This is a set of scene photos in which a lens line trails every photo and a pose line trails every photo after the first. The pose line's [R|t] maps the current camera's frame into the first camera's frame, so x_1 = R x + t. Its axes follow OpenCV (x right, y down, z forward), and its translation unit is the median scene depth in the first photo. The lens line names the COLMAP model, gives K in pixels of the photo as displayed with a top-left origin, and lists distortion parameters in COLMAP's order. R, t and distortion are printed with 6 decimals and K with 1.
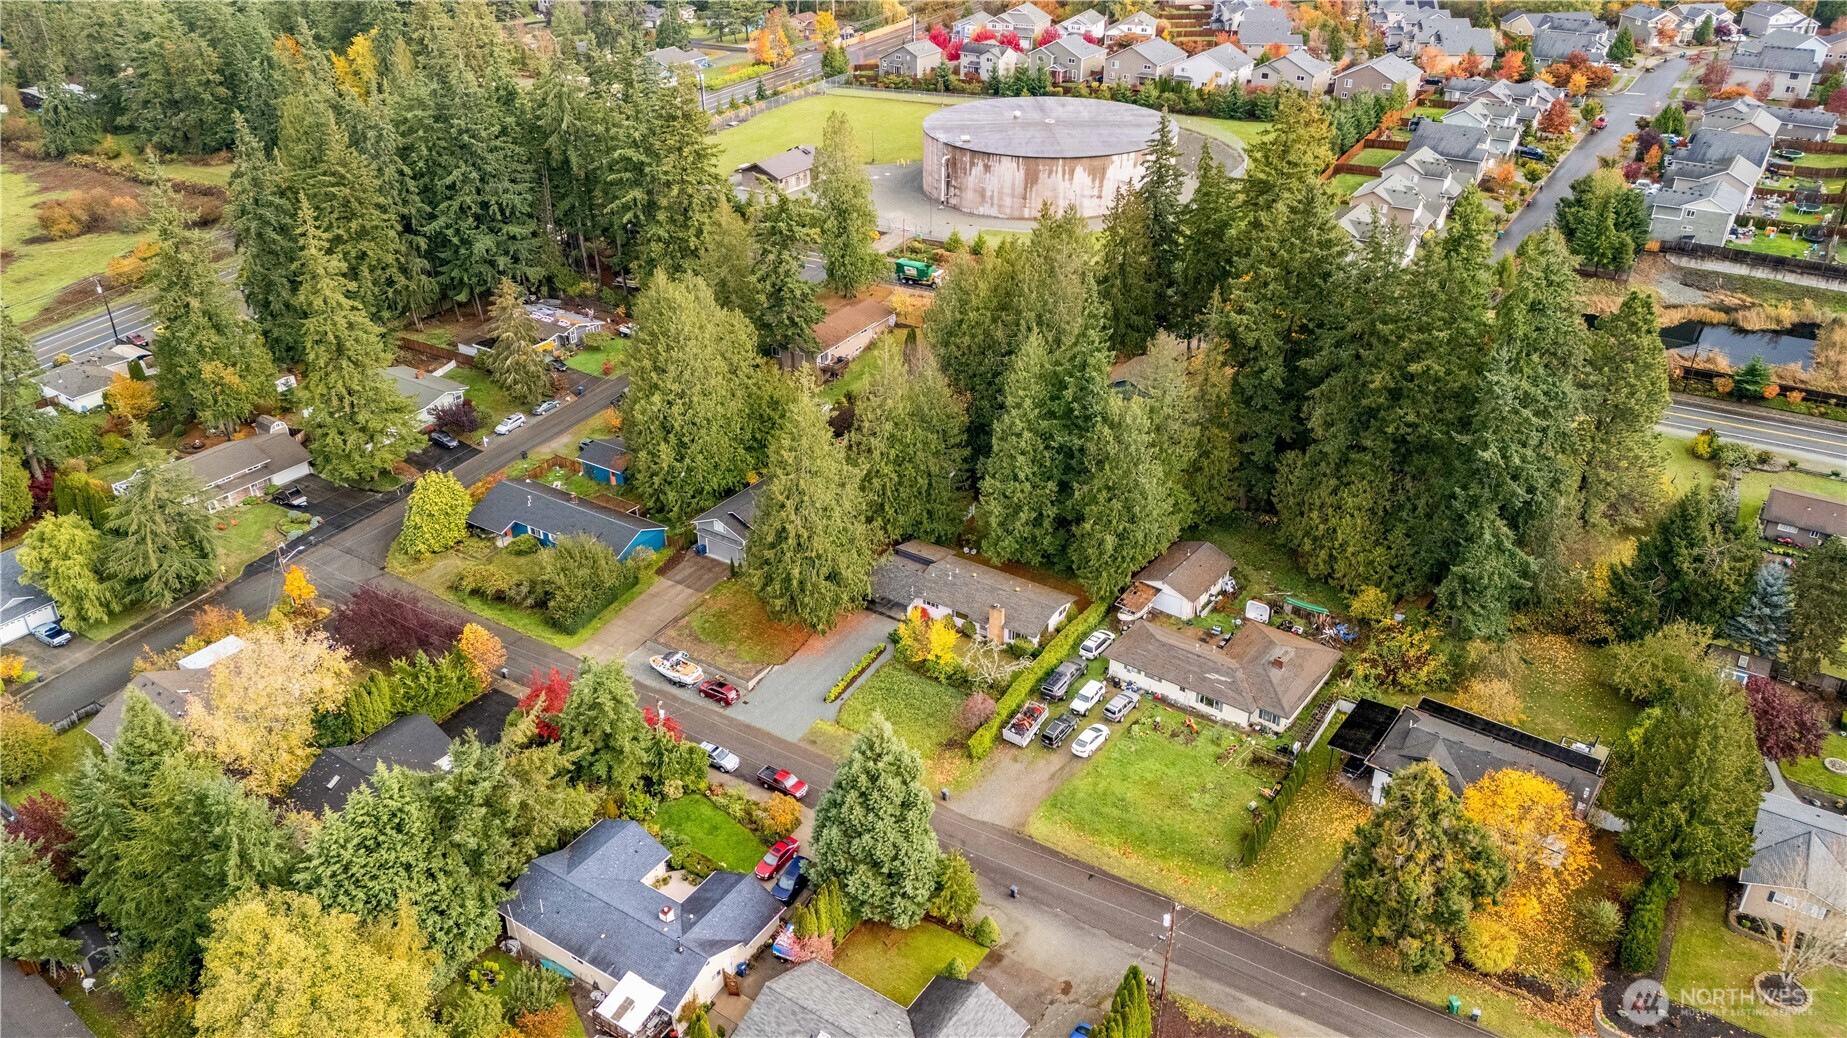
lens RADIAL K [[1414.3, 0, 920.7], [0, 1414.3, 515.4], [0, 0, 1]] dist [0.026107, -0.003218]
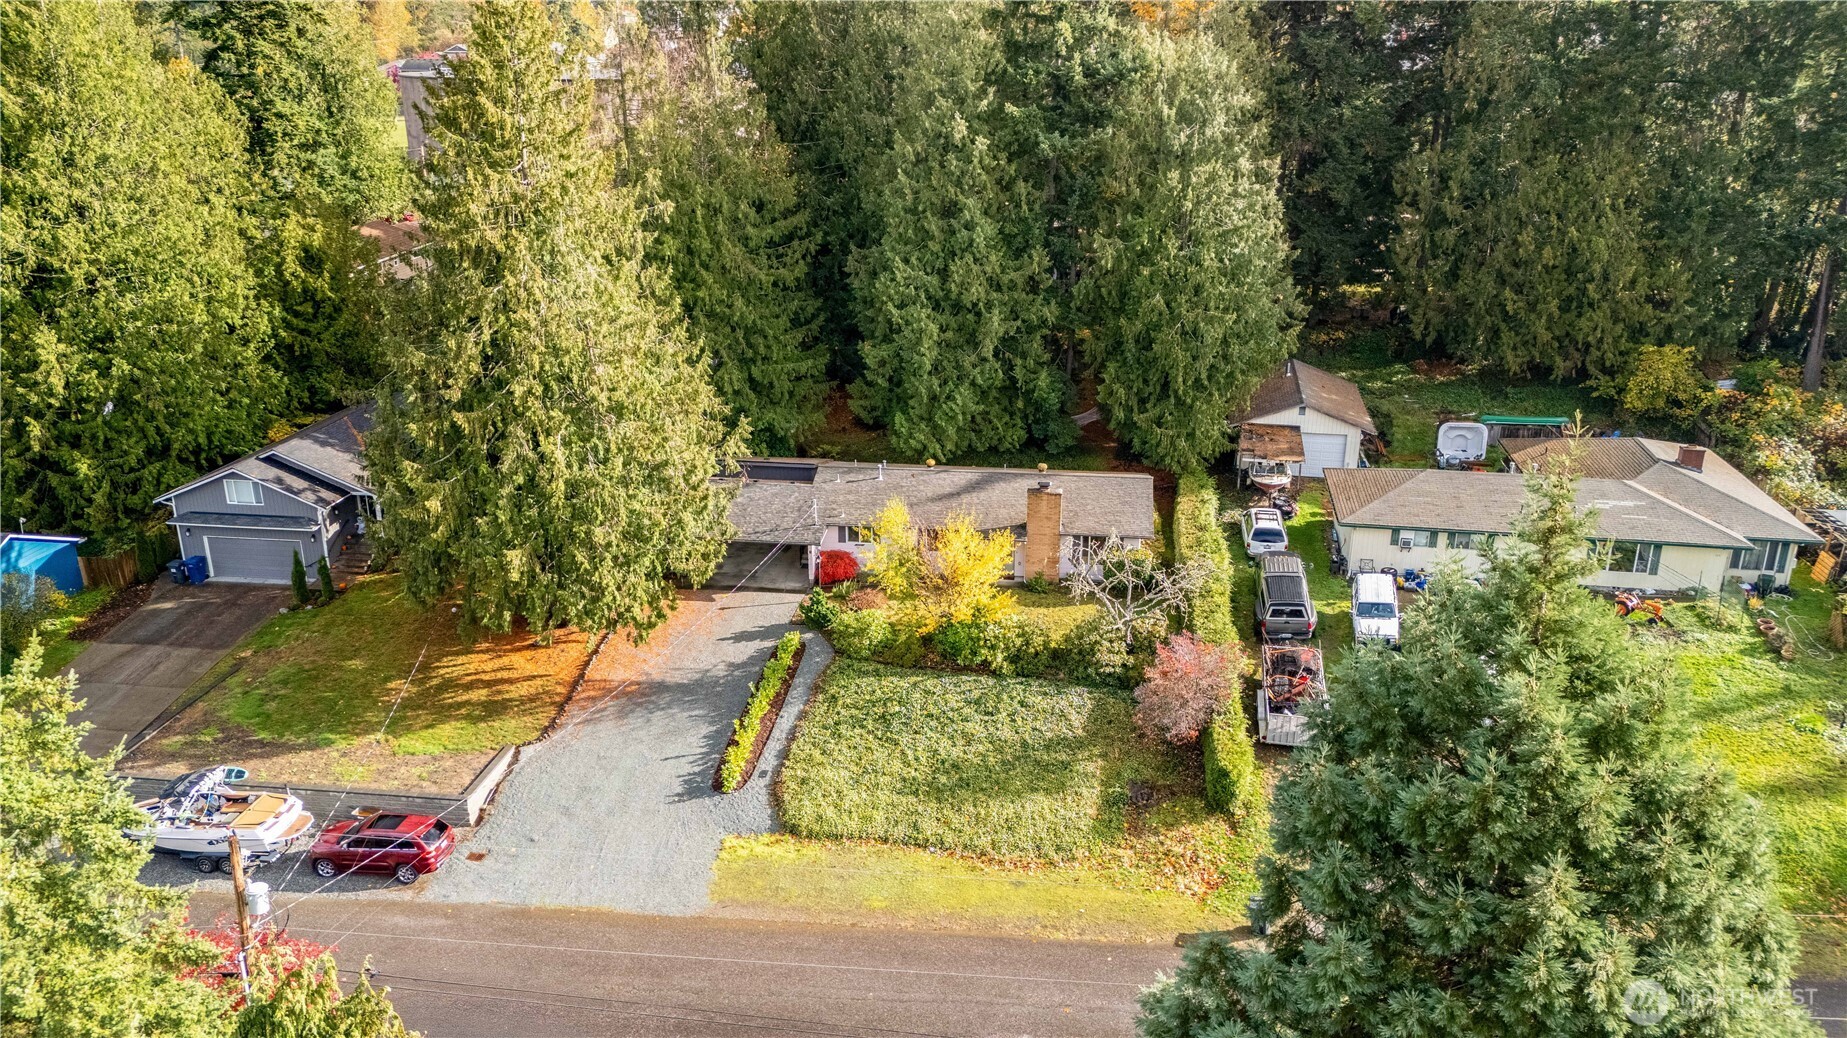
lens RADIAL K [[1414.3, 0, 933.2], [0, 1414.3, 521.9], [0, 0, 1]] dist [0.026107, -0.003218]
pose [[0.898805, -0.143965, 0.414034, -0.149488], [0.200929, 0.974767, -0.097247, 0.106480], [-0.389587, 0.170598, 0.905052, 0.619253]]
